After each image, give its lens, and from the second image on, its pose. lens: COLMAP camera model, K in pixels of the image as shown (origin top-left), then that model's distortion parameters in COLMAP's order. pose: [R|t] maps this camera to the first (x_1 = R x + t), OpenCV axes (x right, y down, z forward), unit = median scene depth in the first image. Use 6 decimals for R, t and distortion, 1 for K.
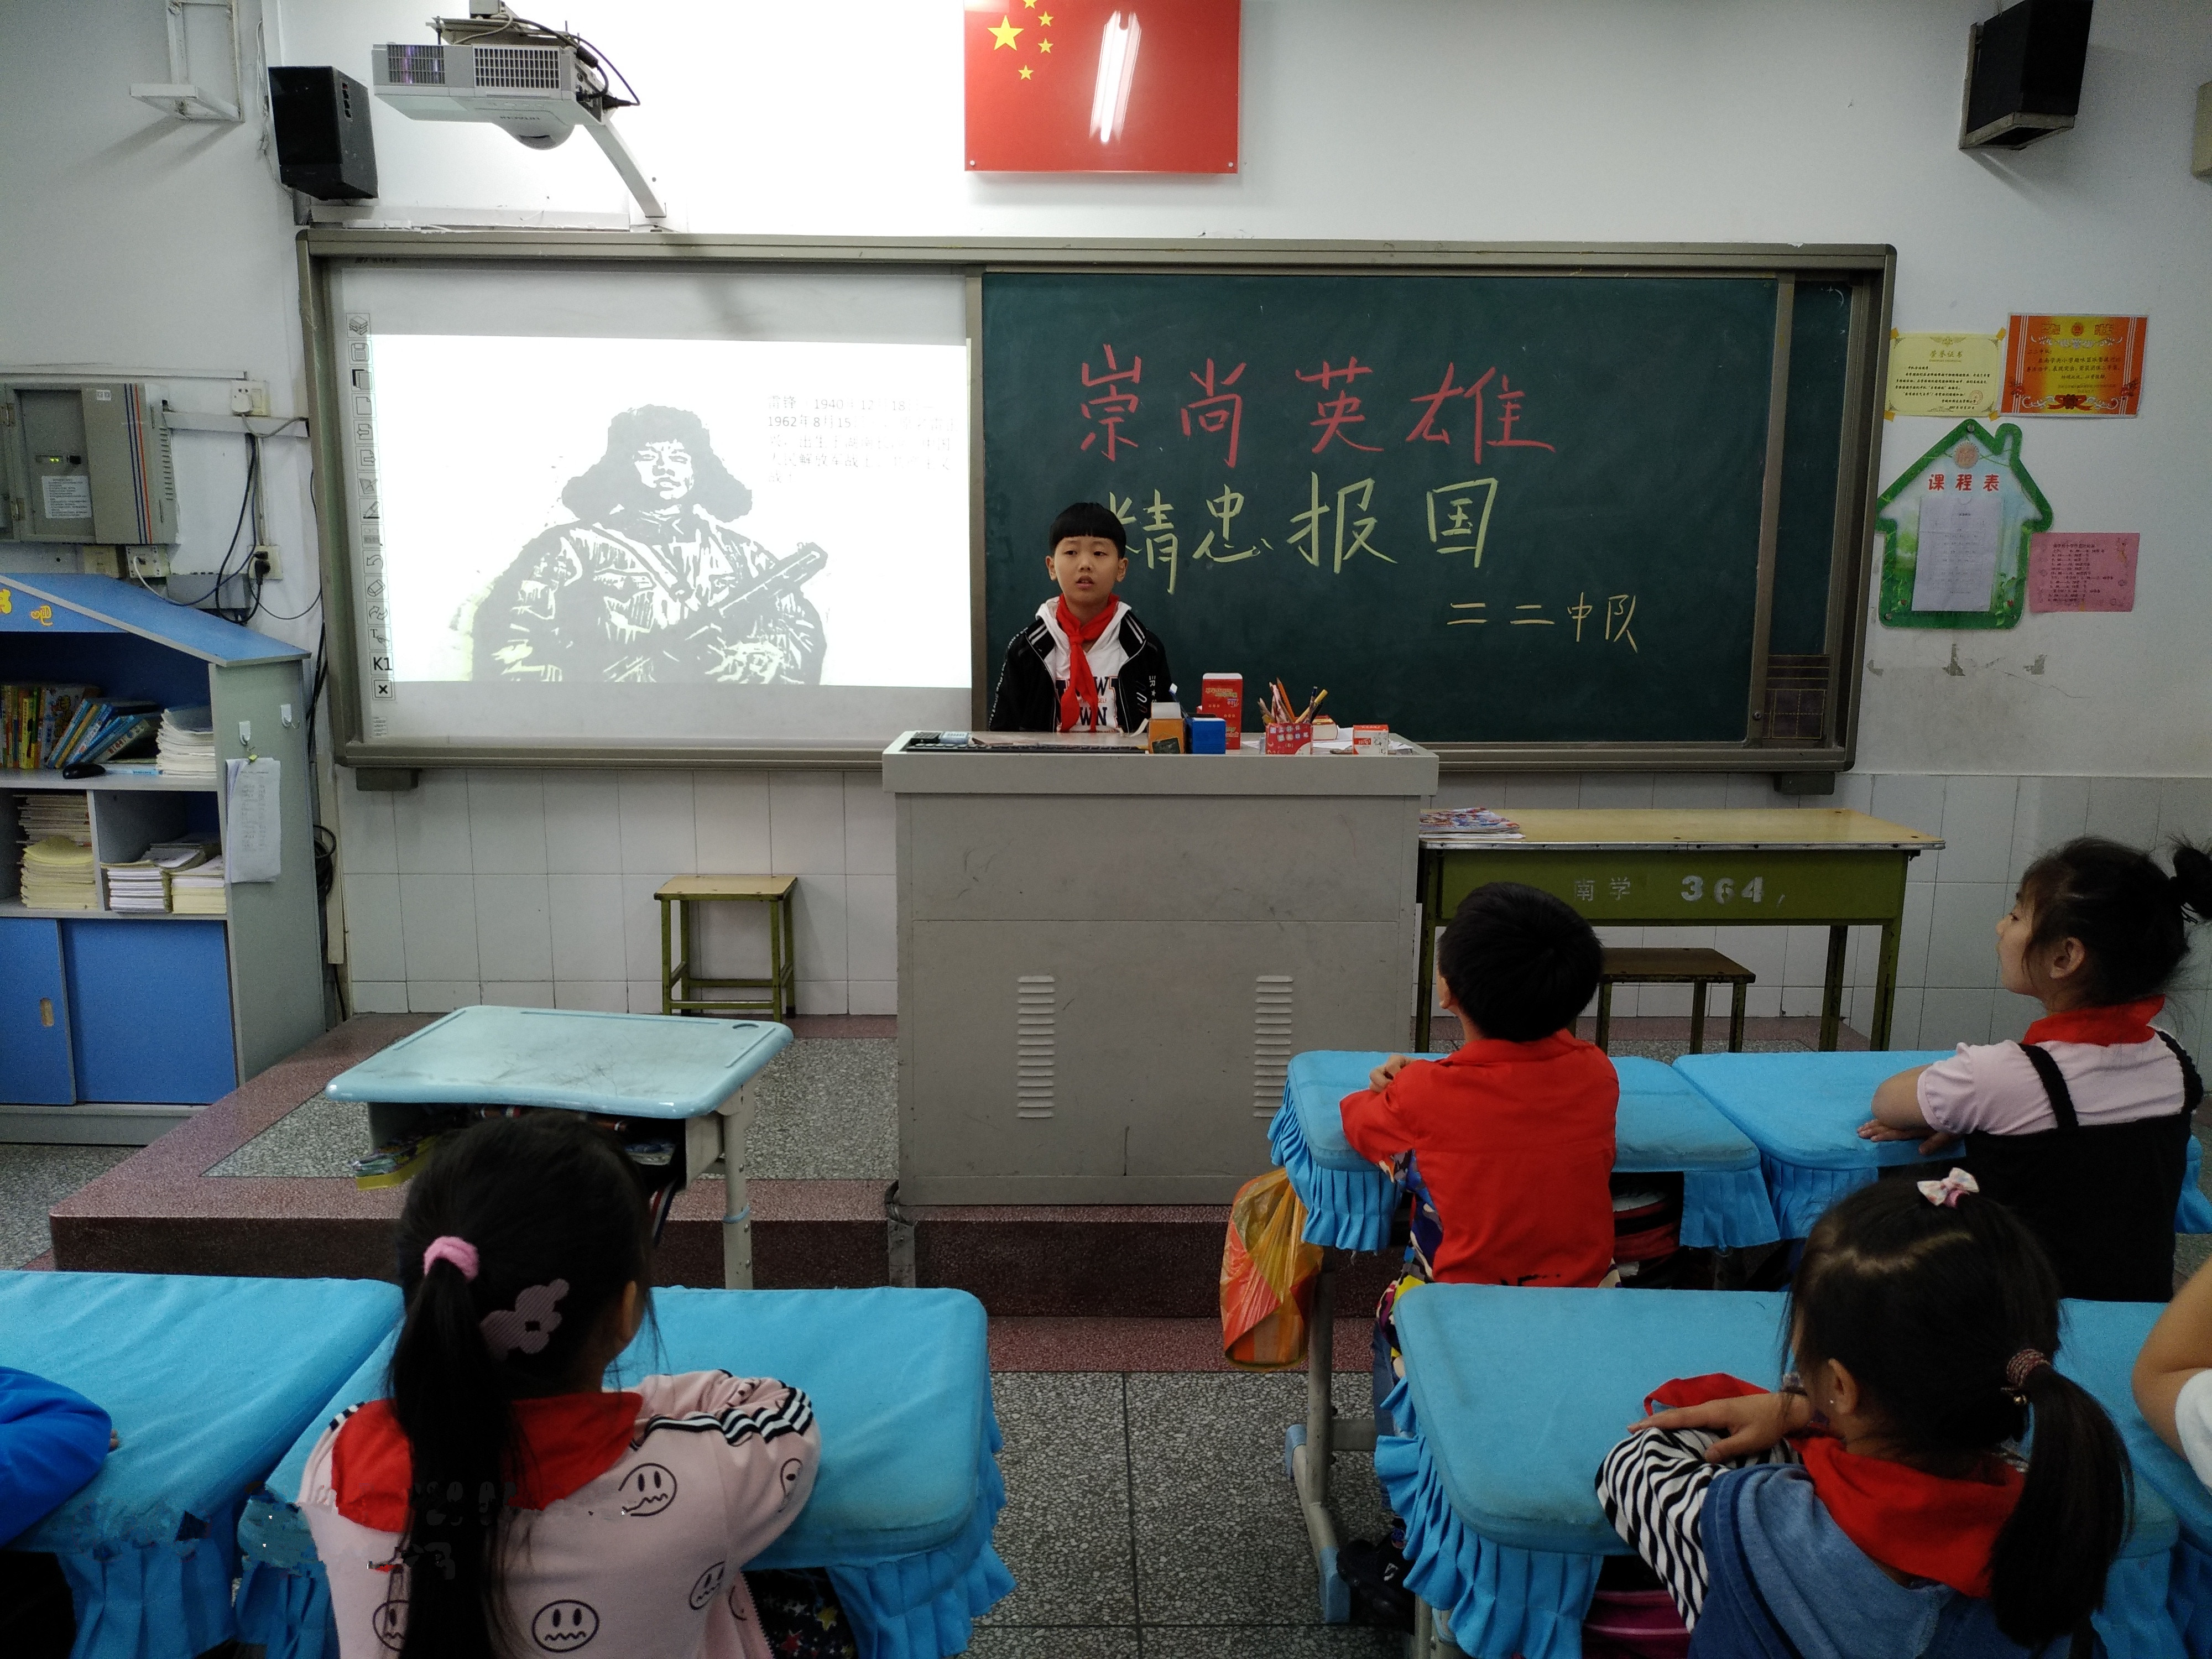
lens RADIAL K [[1536.6, 0, 1101.3], [0, 1536.6, 826.4], [0, 0, 1]] dist [-0.049975, -0.002814]
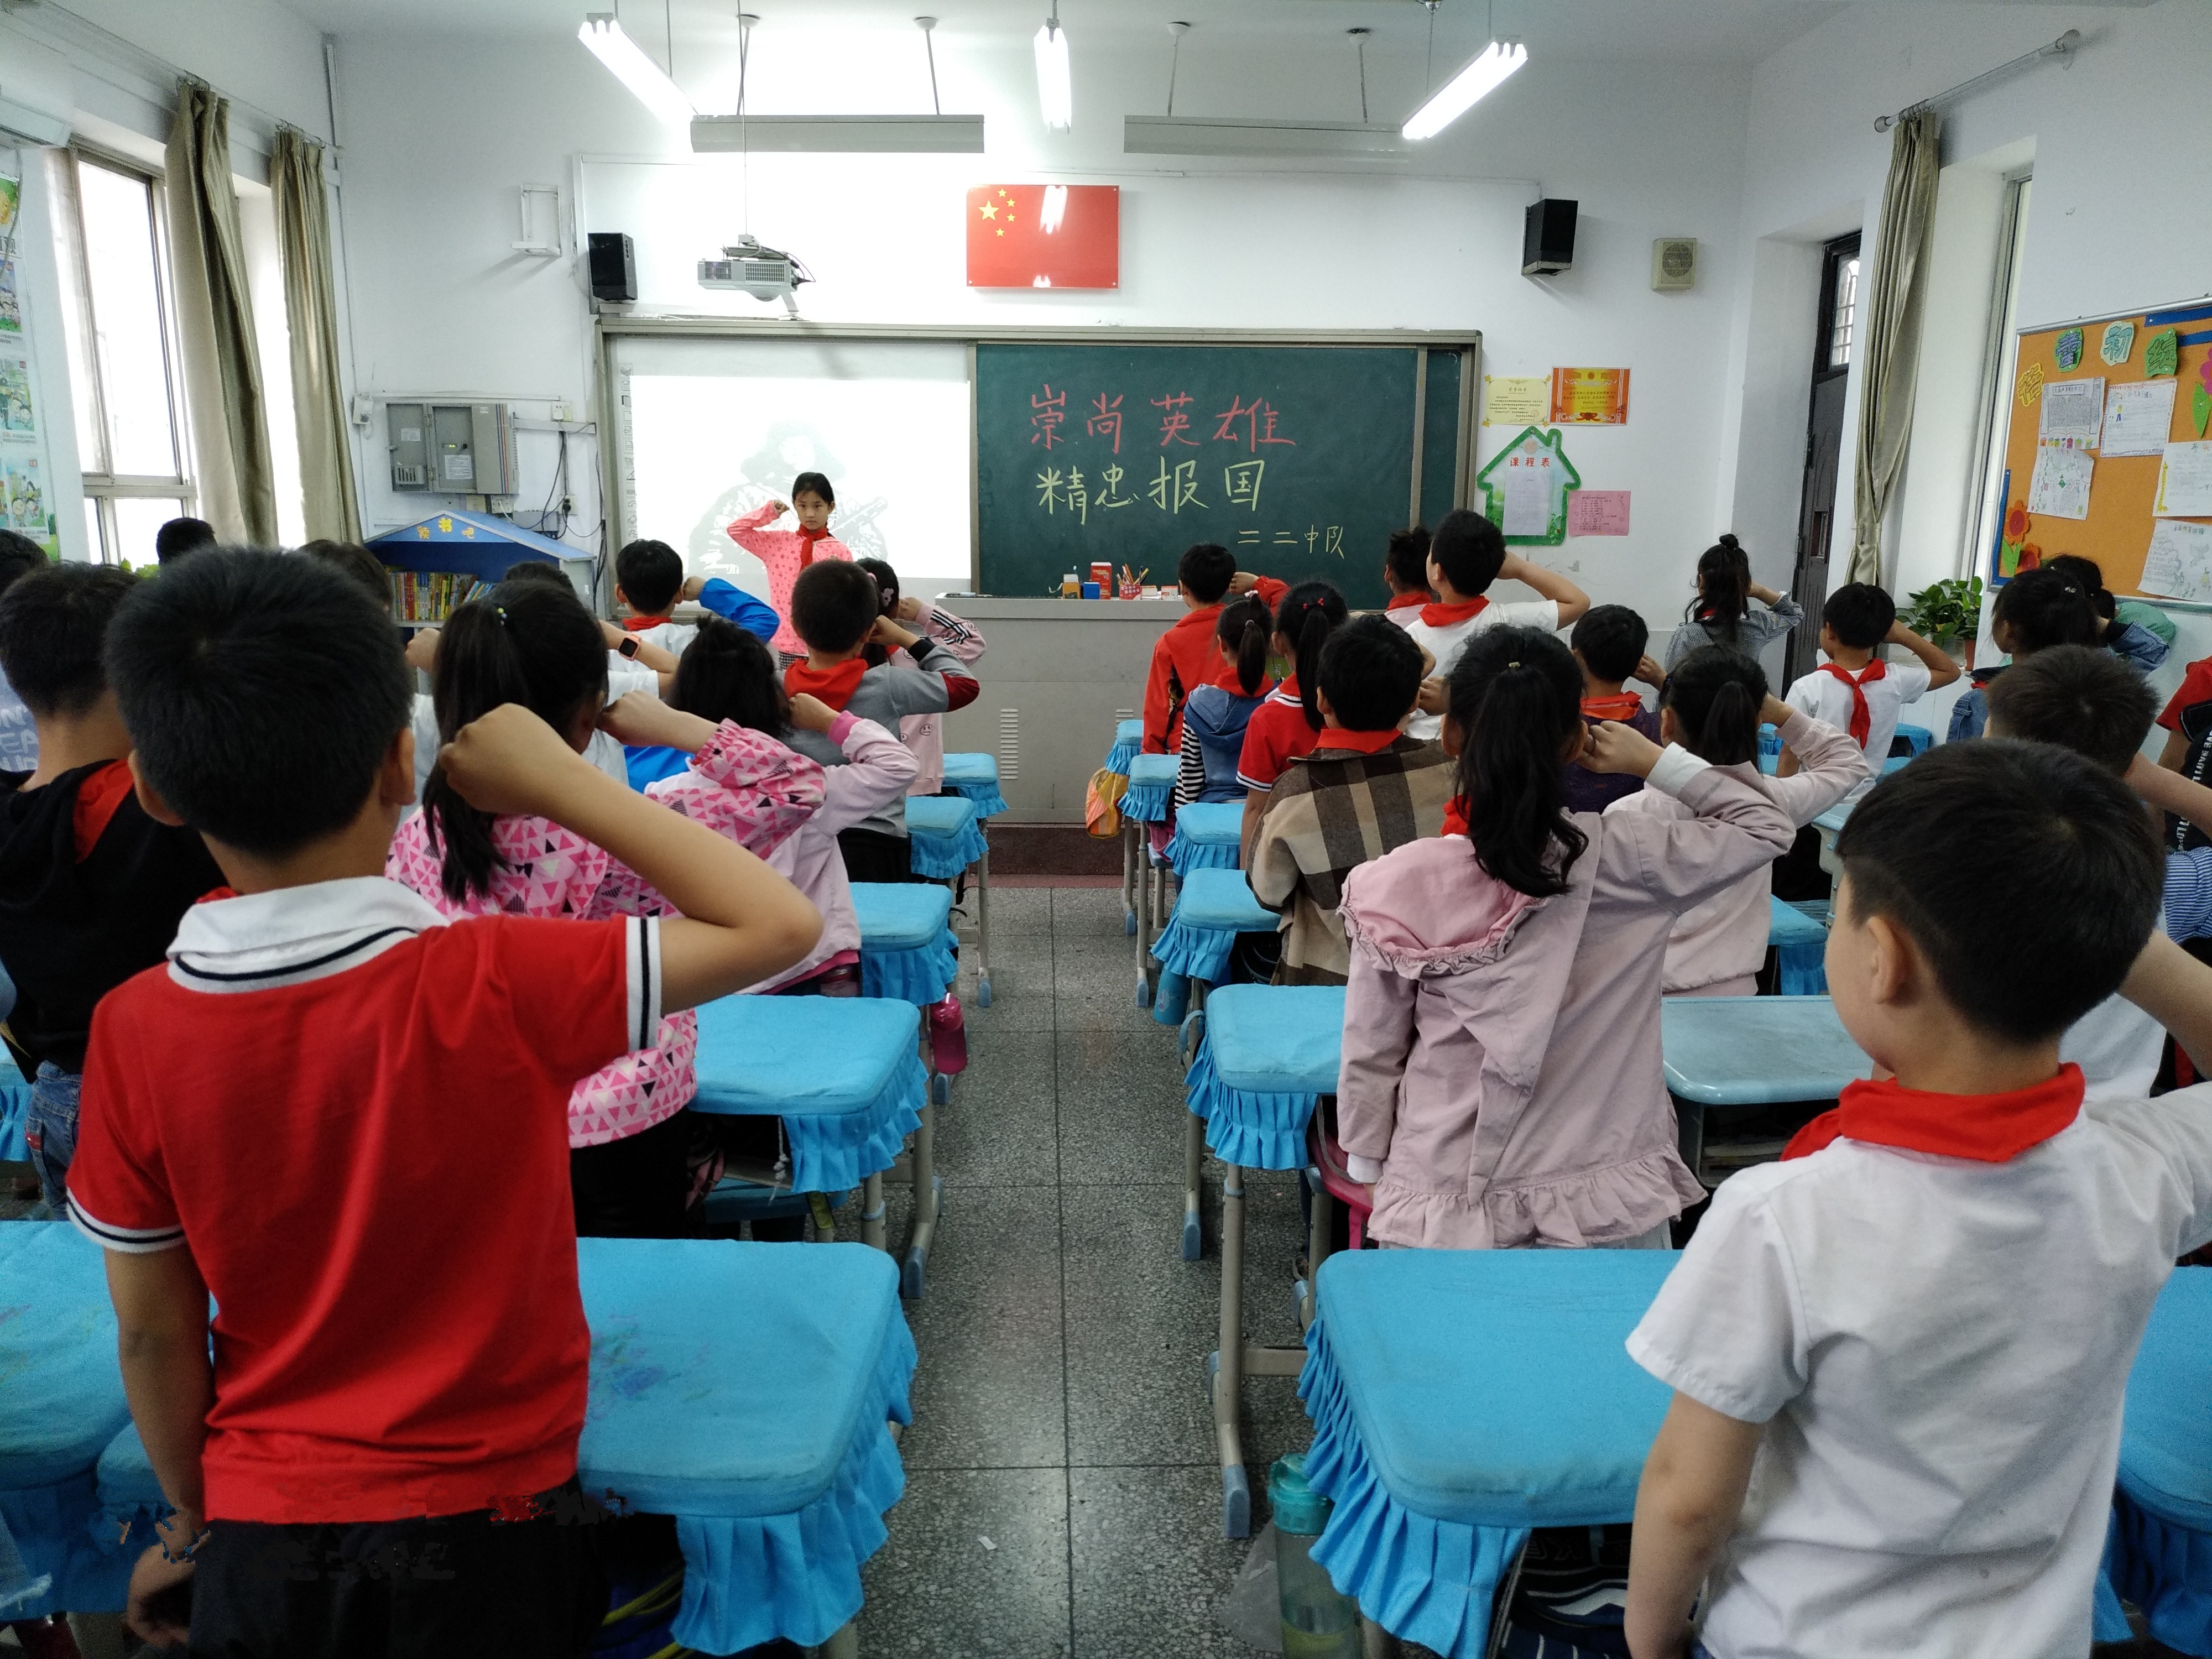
lens RADIAL K [[1536.6, 0, 1113.3], [0, 1536.6, 851.2], [0, 0, 1]] dist [-0.049975, -0.002814]
pose [[0.999440, -0.003480, 0.033285, 0.021086], [0.001761, 0.998669, 0.051543, 0.139028], [-0.033420, -0.051455, 0.998116, -0.819543]]
